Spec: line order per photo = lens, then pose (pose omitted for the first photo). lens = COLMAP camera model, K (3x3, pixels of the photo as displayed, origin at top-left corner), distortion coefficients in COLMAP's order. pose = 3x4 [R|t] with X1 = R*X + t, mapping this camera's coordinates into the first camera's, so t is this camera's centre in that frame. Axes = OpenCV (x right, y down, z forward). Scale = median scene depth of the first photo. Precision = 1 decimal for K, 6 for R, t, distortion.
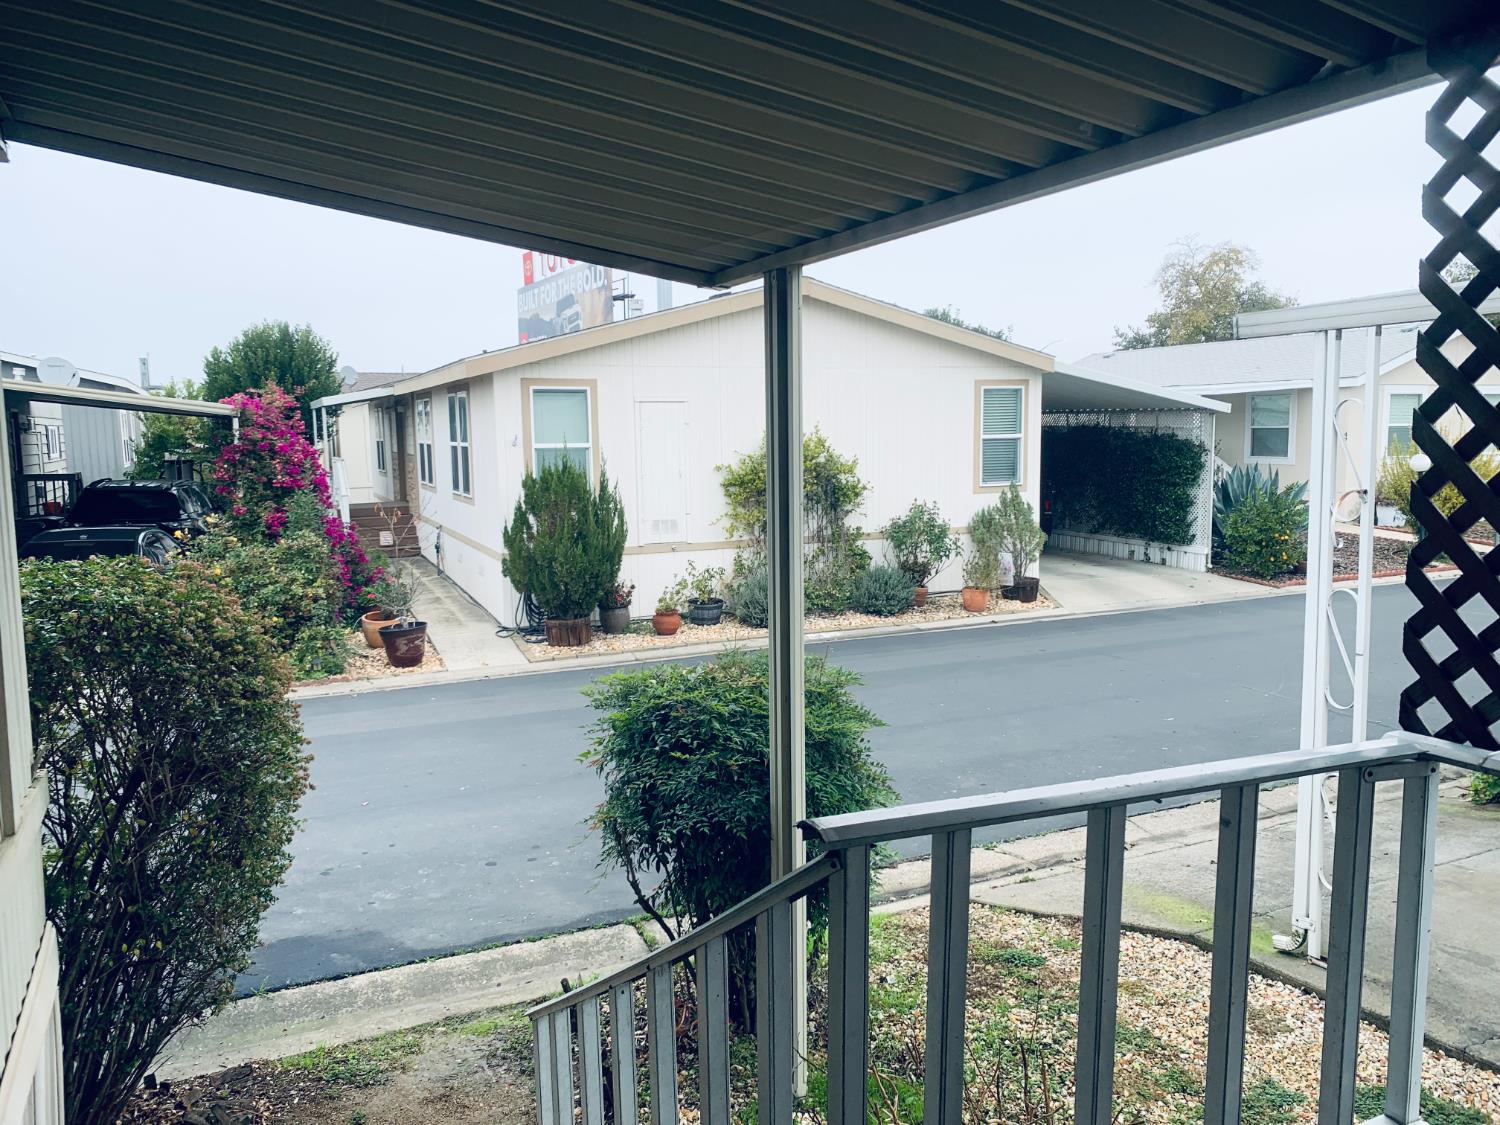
lens RADIAL K [[1157.8, 0, 754.8], [0, 1157.8, 560.7], [0, 0, 1]] dist [0.013055, 0.003142]
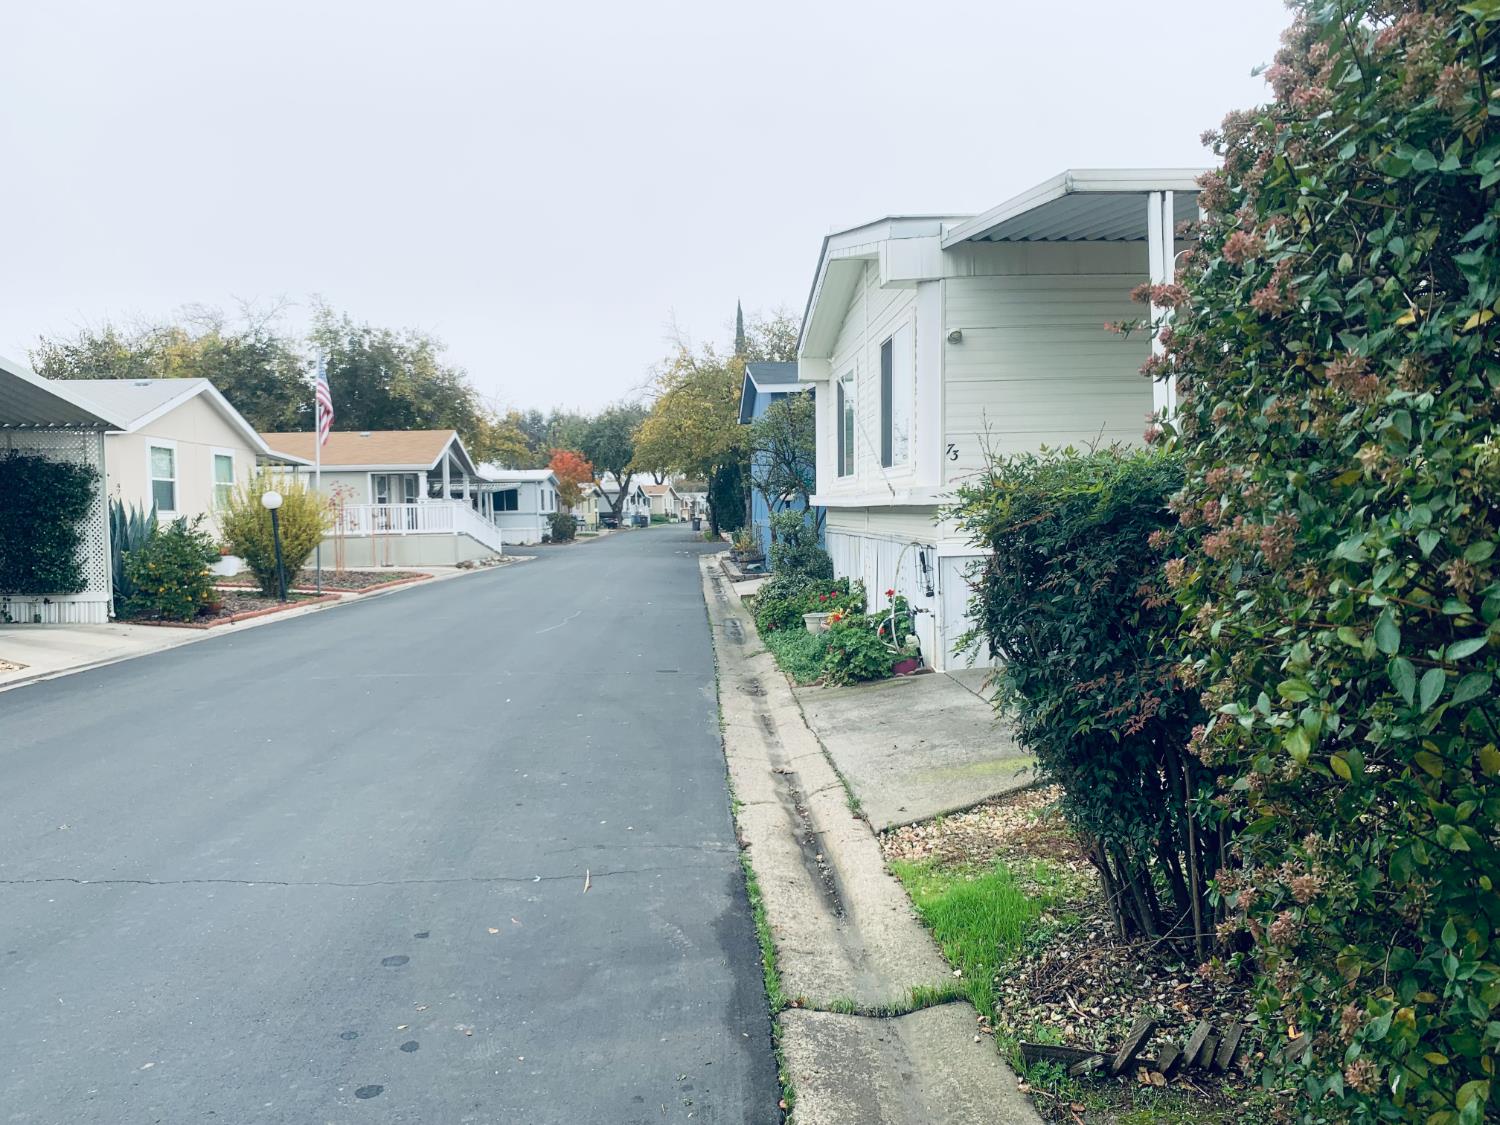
lens RADIAL K [[1157.8, 0, 753.0], [0, 1157.8, 564.7], [0, 0, 1]] dist [0.013055, 0.003142]
pose [[0.381114, -0.035893, 0.923831, -0.199859], [0.125163, 0.992050, -0.013091, 0.037278], [-0.916017, 0.120619, 0.382576, 0.257298]]
